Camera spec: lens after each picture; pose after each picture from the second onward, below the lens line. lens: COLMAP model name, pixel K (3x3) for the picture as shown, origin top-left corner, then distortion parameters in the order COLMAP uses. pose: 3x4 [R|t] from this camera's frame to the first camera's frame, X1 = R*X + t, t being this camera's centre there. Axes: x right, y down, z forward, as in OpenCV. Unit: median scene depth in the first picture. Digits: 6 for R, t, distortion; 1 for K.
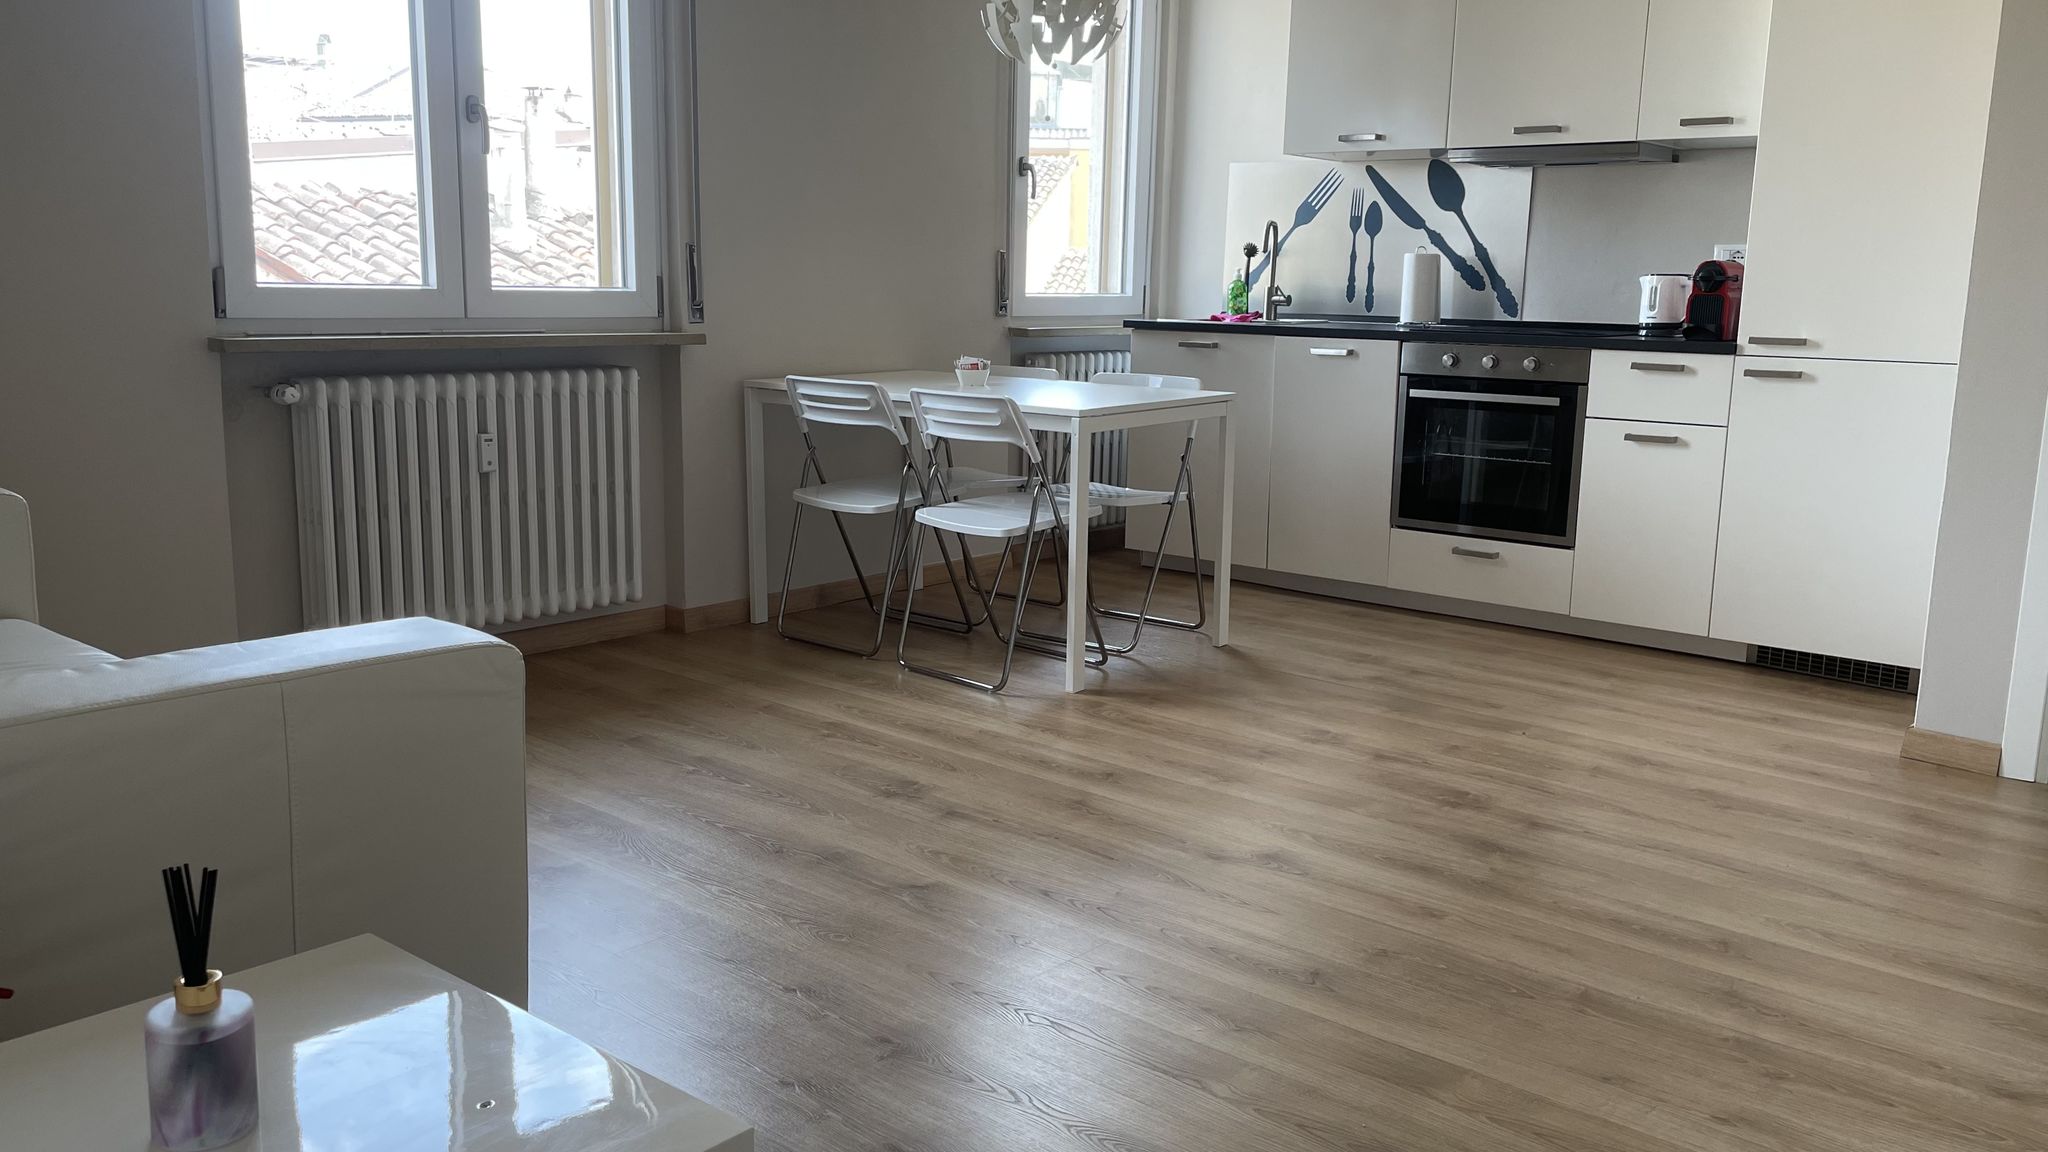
lens RADIAL K [[1594.3, 0, 1024.0], [0, 1594.3, 576.0], [0, 0, 1]] dist [0.066980, -0.006185]
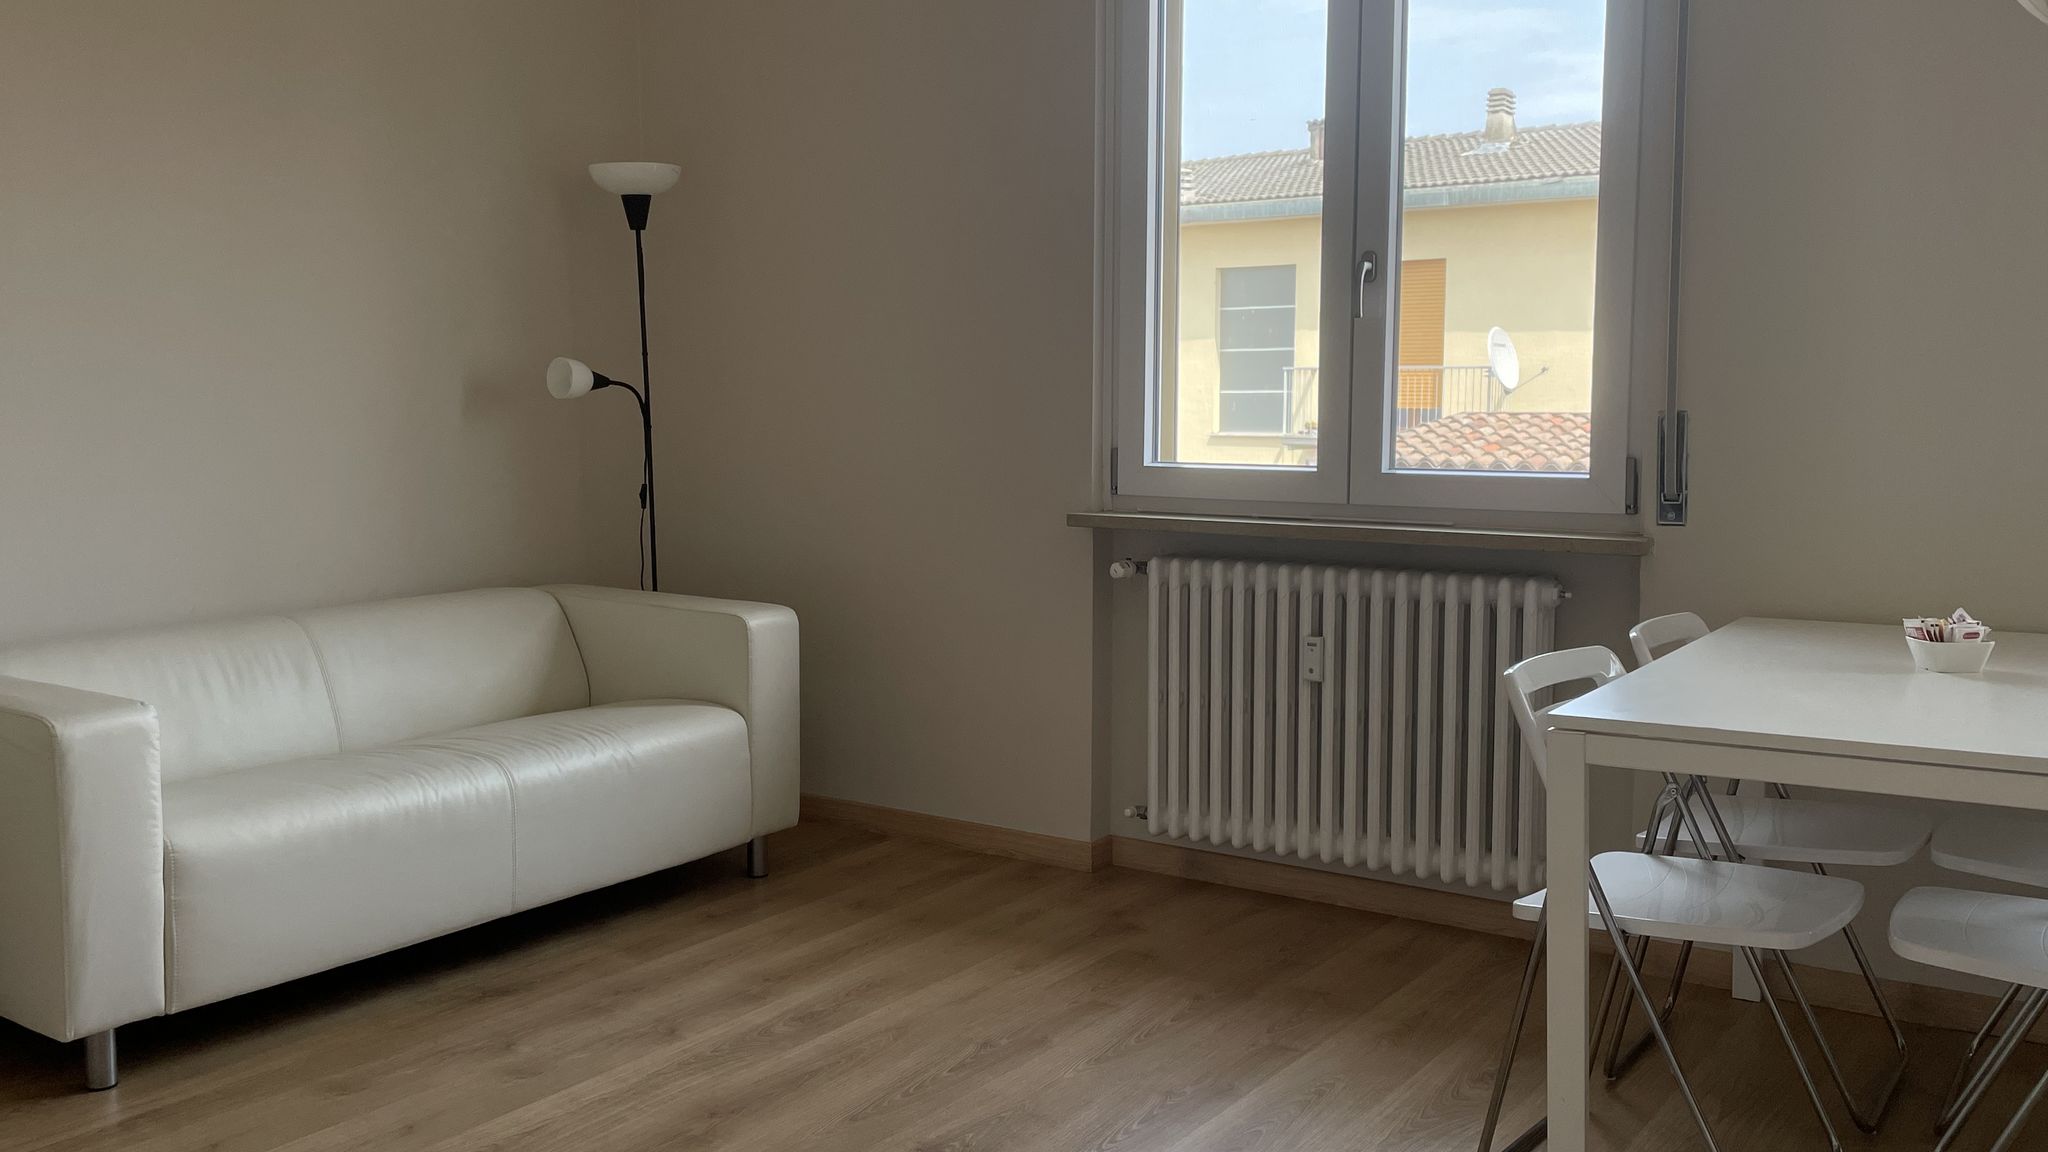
lens RADIAL K [[1783.5, 0, 1025.1], [0, 1783.5, 556.7], [0, 0, 1]] dist [0.082913, -0.112214]
pose [[0.116556, 0.074490, -0.990387, 0.611930], [-0.183503, 0.981630, 0.052235, -0.156570], [0.976085, 0.175651, 0.128084, 0.739464]]
